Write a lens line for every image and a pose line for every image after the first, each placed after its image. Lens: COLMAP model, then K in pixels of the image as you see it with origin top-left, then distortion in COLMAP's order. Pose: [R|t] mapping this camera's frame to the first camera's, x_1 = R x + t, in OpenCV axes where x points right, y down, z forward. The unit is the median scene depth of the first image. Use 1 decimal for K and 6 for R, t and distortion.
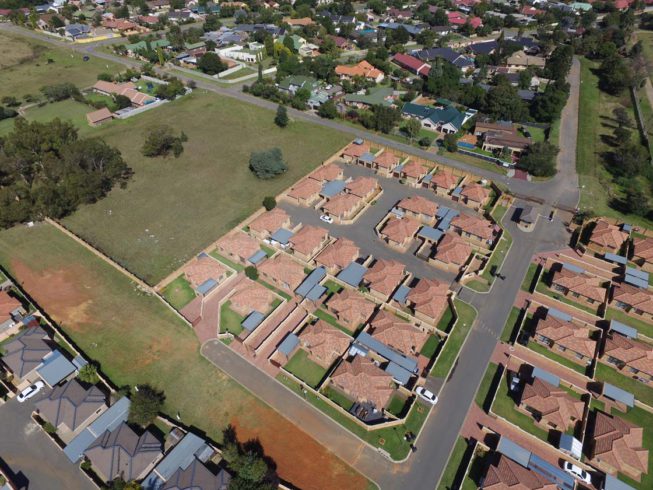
lens RADIAL K [[383.2, 0, 327.8], [0, 383.2, 241.6], [0, 0, 1]] dist [-0.013280, 0.014616]
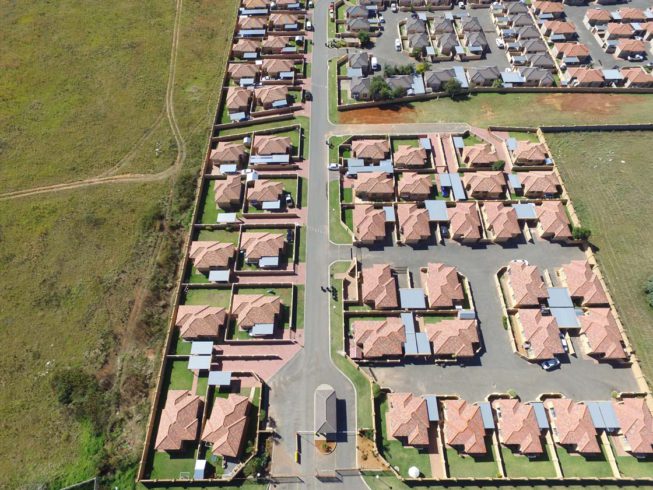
lens RADIAL K [[383.2, 0, 323.5], [0, 383.2, 240.0], [0, 0, 1]] dist [-0.013280, 0.014616]
pose [[-0.824326, 0.491589, -0.280761, 0.654262], [-0.363059, -0.078533, 0.928451, -0.788058], [0.434366, 0.867279, 0.243213, 0.635930]]
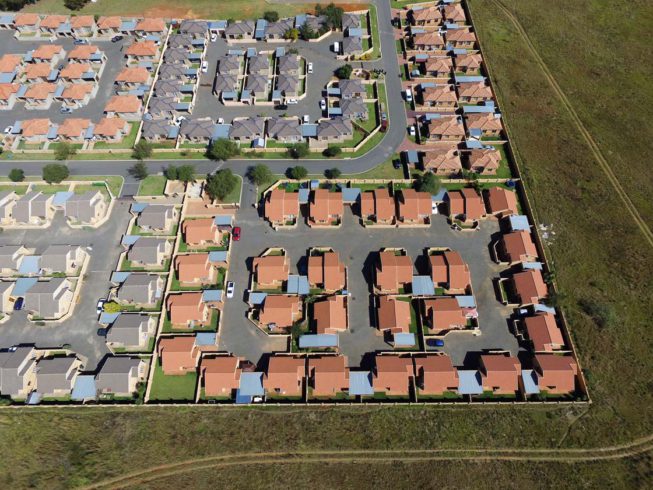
lens RADIAL K [[383.2, 0, 325.6], [0, 383.2, 243.3], [0, 0, 1]] dist [-0.013280, 0.014616]
pose [[0.822030, -0.504647, 0.263813, -1.014278], [0.380431, 0.831413, 0.404999, 0.519137], [-0.423719, -0.232558, 0.875431, -0.941232]]
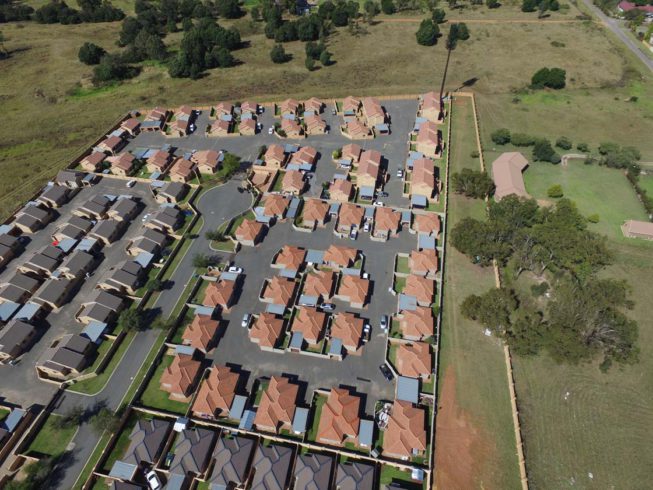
lens RADIAL K [[383.2, 0, 327.5], [0, 383.2, 243.9], [0, 0, 1]] dist [-0.013280, 0.014616]
pose [[0.396833, 0.666768, -0.630828, -0.560112], [-0.604450, 0.707033, 0.367075, -0.332386], [0.690770, 0.235637, 0.683602, 0.080156]]
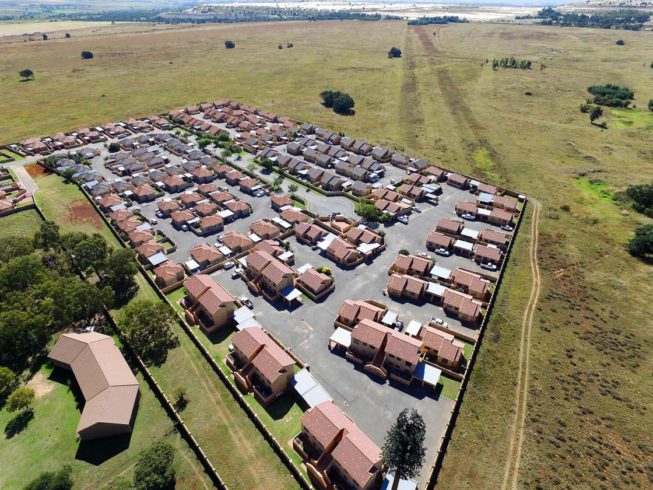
lens RADIAL K [[383.2, 0, 326.7], [0, 383.2, 246.2], [0, 0, 1]] dist [-0.013280, 0.014616]
pose [[-0.976767, -0.113278, 0.181921, -1.995491], [0.147280, 0.261833, 0.953809, -1.245330], [-0.155678, 0.958442, -0.239067, 1.304092]]
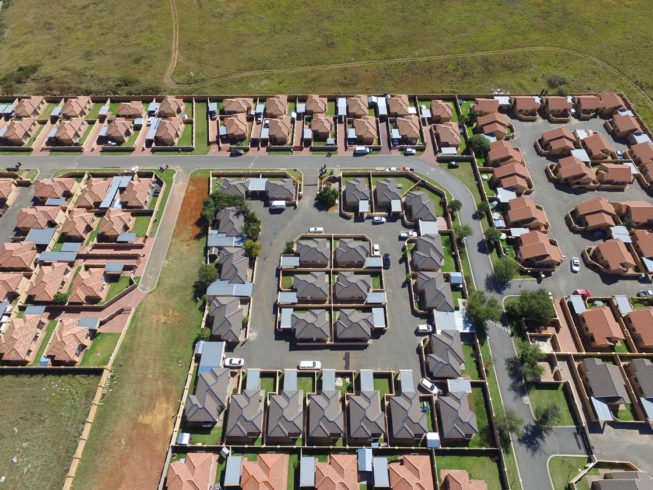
lens RADIAL K [[383.2, 0, 328.4], [0, 383.2, 244.3], [0, 0, 1]] dist [-0.013280, 0.014616]
pose [[-0.557516, -0.681530, 0.474017, -0.935300], [0.556189, 0.117251, 0.822743, -0.359571], [-0.616303, 0.722336, 0.313690, 0.122457]]
